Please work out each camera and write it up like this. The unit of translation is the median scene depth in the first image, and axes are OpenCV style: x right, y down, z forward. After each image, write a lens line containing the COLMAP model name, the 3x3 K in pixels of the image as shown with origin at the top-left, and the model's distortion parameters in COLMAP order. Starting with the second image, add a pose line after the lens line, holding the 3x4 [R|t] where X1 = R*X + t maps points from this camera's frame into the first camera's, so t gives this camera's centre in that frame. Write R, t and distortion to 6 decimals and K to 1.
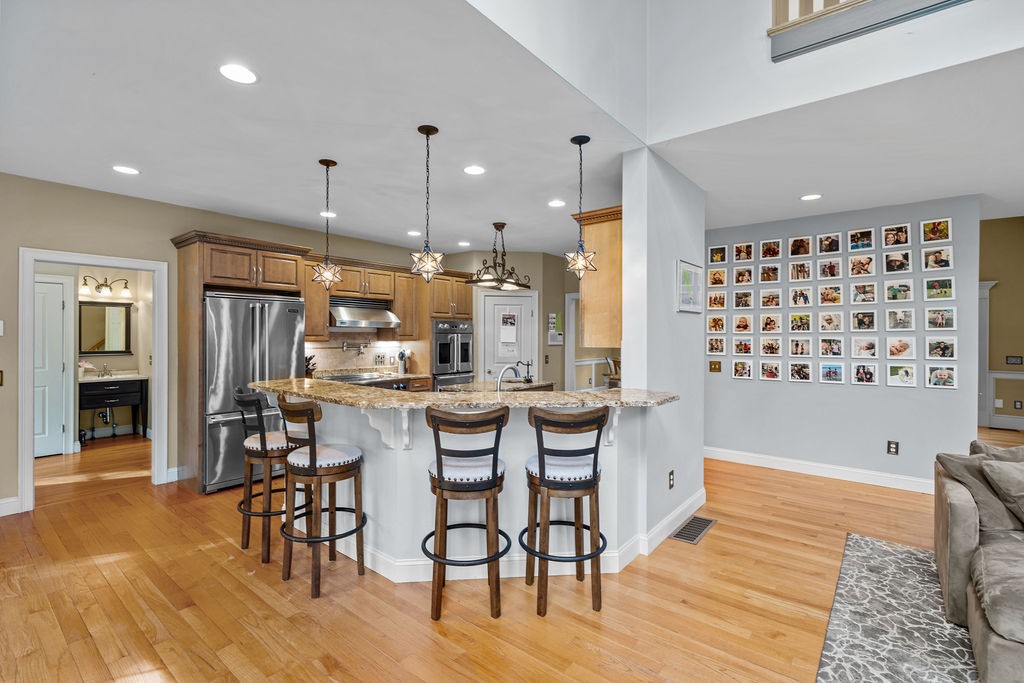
lens RADIAL K [[468.9, 0, 507.1], [0, 468.9, 338.0], [0, 0, 1]] dist [-0.000108, -0.000388]
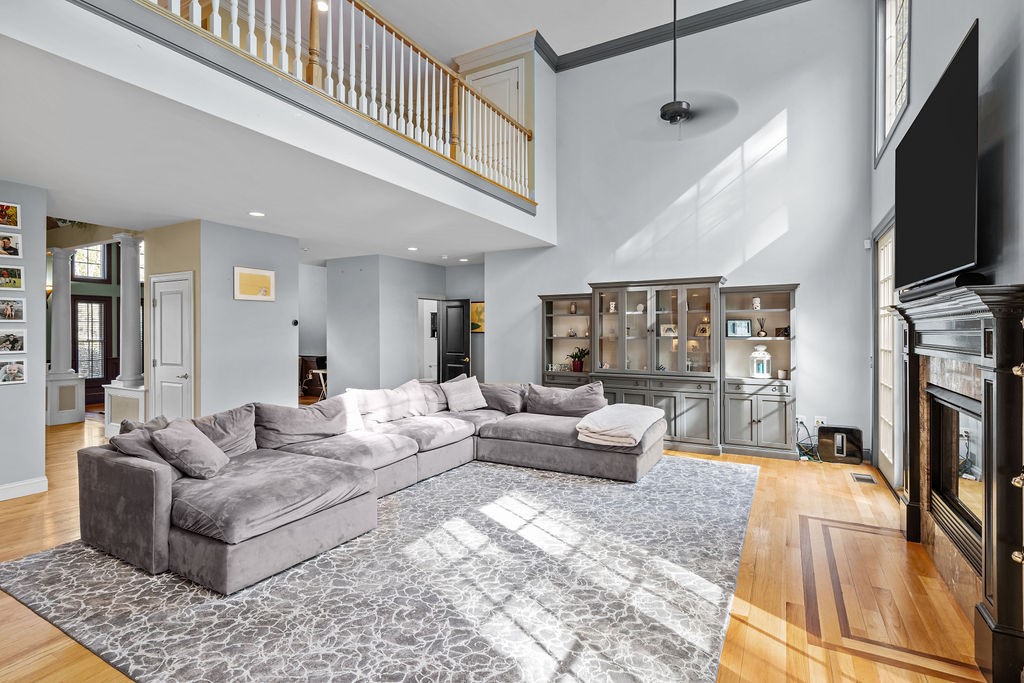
lens RADIAL K [[492.1, 0, 509.0], [0, 492.1, 332.3], [0, 0, 1]] dist [0.000800, 0.000204]
pose [[-0.173143, -0.007400, 0.984869, -0.205183], [0.006014, 0.999945, 0.008570, 0.001211], [-0.984878, 0.007407, -0.173089, 0.177772]]
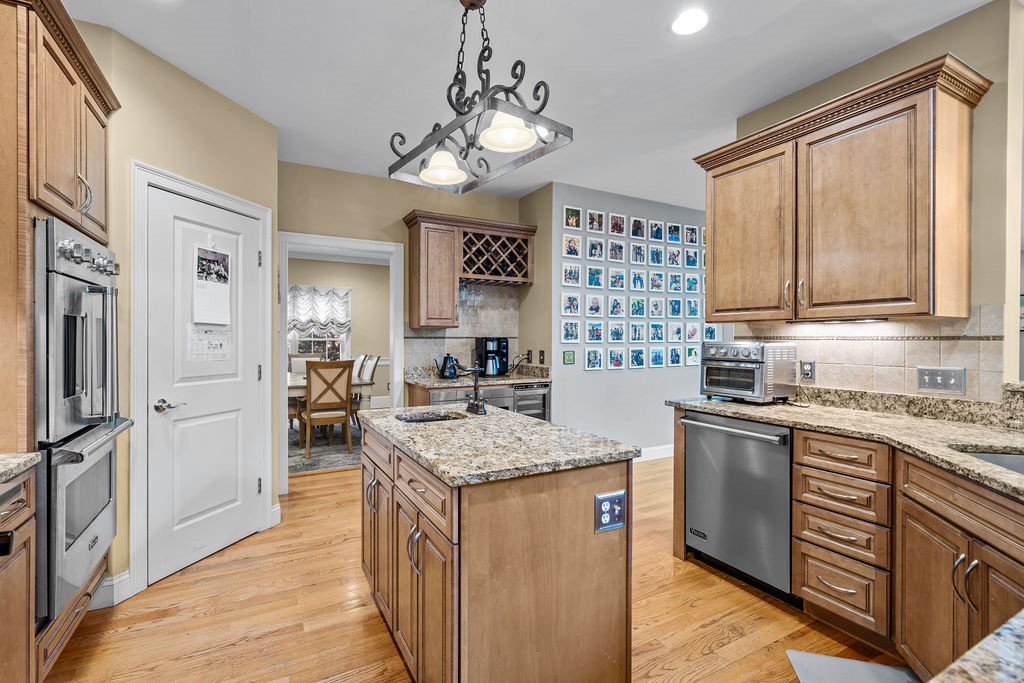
lens RADIAL K [[468.9, 0, 509.8], [0, 468.9, 342.2], [0, 0, 1]] dist [-0.000108, -0.000388]
pose [[0.380809, -0.007201, 0.924626, -0.391309], [0.004114, 0.999973, 0.006093, 0.034826], [-0.924644, 0.001484, 0.380829, 0.932584]]
